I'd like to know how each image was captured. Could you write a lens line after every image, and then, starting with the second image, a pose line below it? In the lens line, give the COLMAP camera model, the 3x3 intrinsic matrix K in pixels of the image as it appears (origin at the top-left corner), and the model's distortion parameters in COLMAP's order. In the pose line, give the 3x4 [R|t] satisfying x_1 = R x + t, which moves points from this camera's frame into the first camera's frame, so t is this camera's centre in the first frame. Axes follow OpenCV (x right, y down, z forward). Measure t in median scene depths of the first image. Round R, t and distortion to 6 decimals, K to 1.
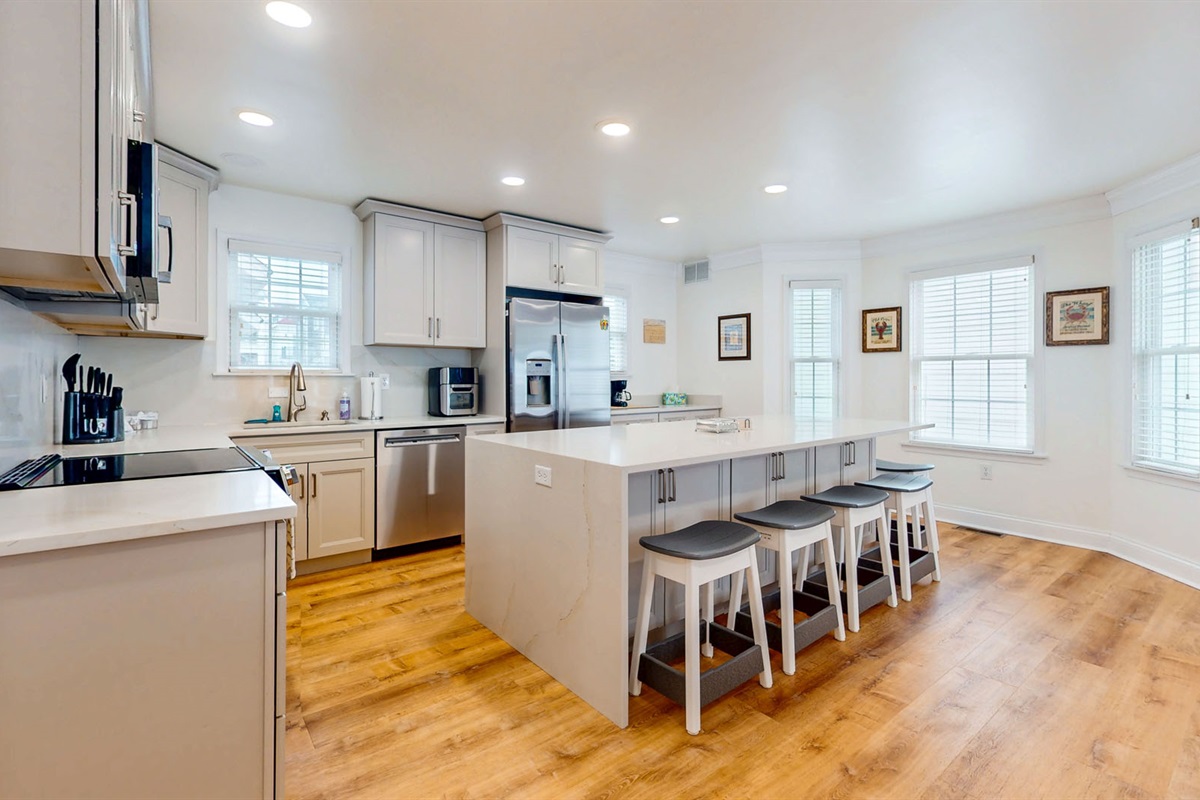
lens RADIAL K [[561.4, 0, 601.0], [0, 561.4, 379.4], [0, 0, 1]] dist [0.000049, -0.000077]
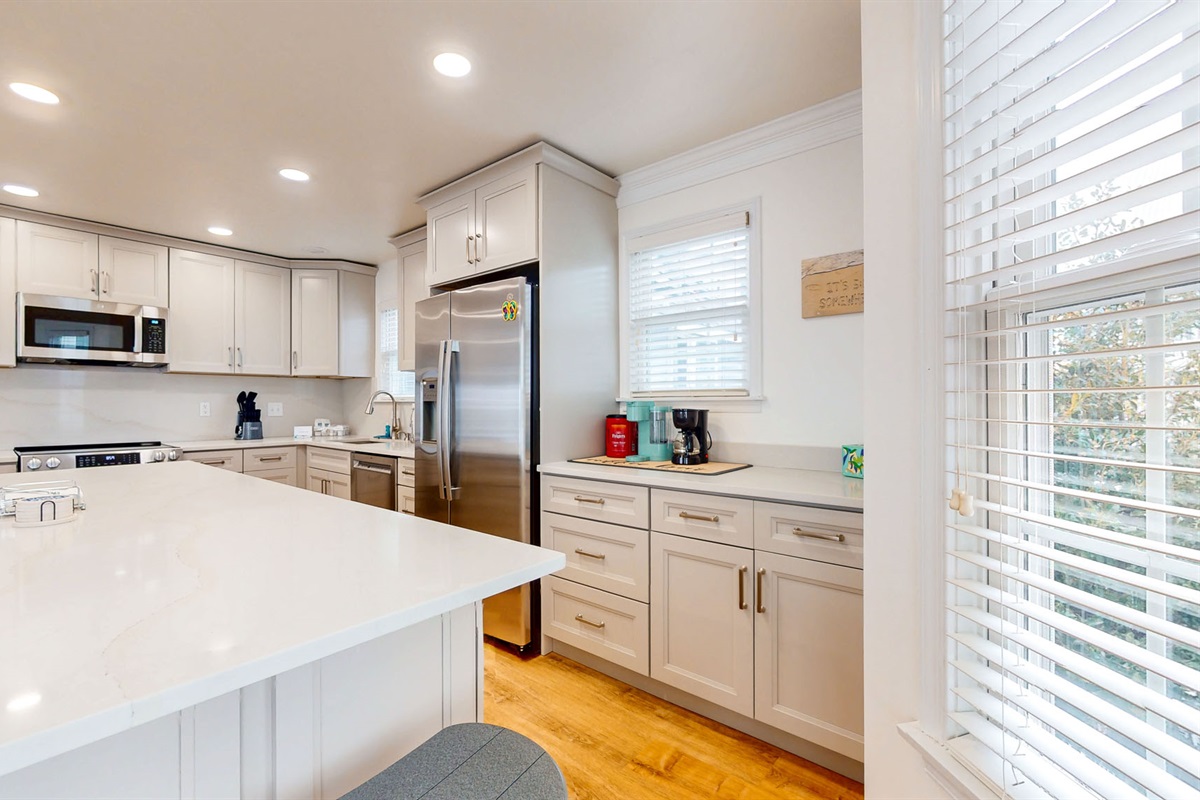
lens RADIAL K [[564.0, 0, 642.7], [0, 564.0, 401.8], [0, 0, 1]] dist [-0.000540, -0.000179]
pose [[0.163088, -0.001555, -0.986610, 0.651226], [-0.000910, 0.999998, -0.001726, -0.004976], [0.986611, 0.001179, 0.163087, 1.150985]]
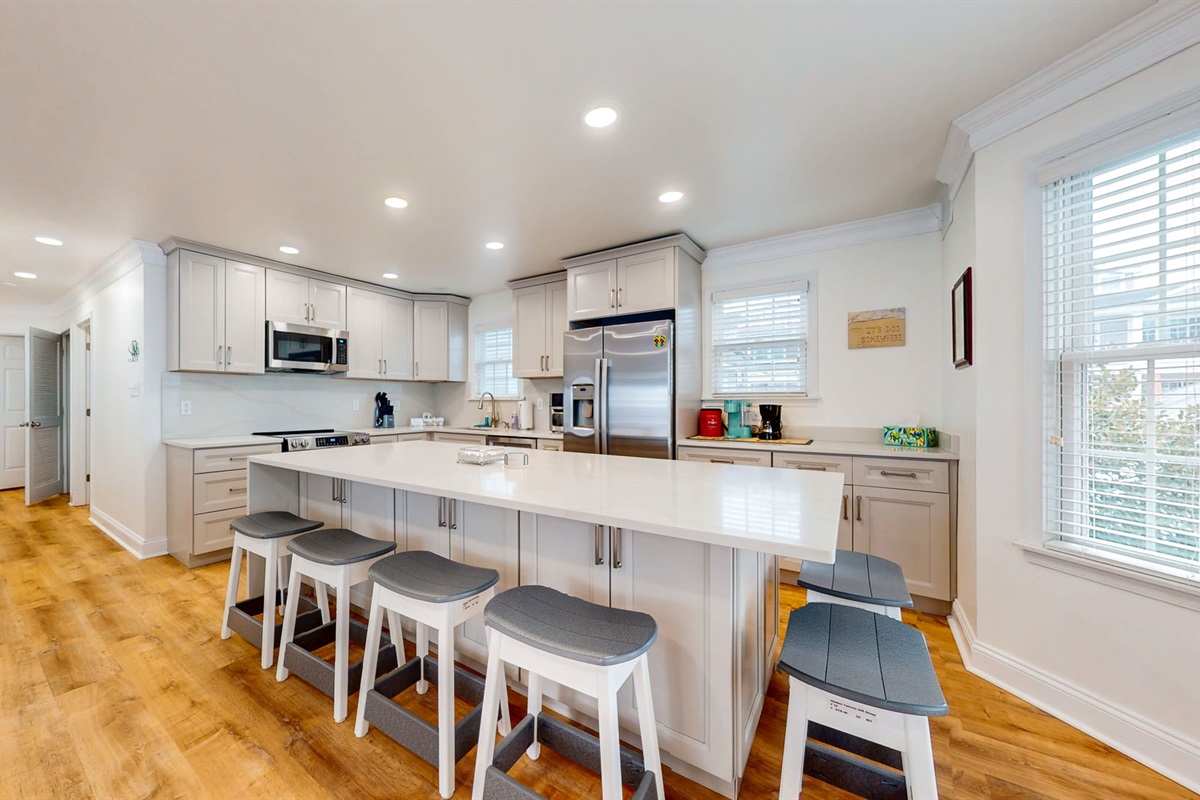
lens RADIAL K [[487.7, 0, 576.0], [0, 487.7, 401.7], [0, 0, 1]] dist [-0.000084, 0.000102]
pose [[0.234062, 0.000848, -0.972221, 0.793182], [-0.001833, 0.999998, 0.000431, -0.003031], [0.972220, 0.001681, 0.234063, 0.771085]]
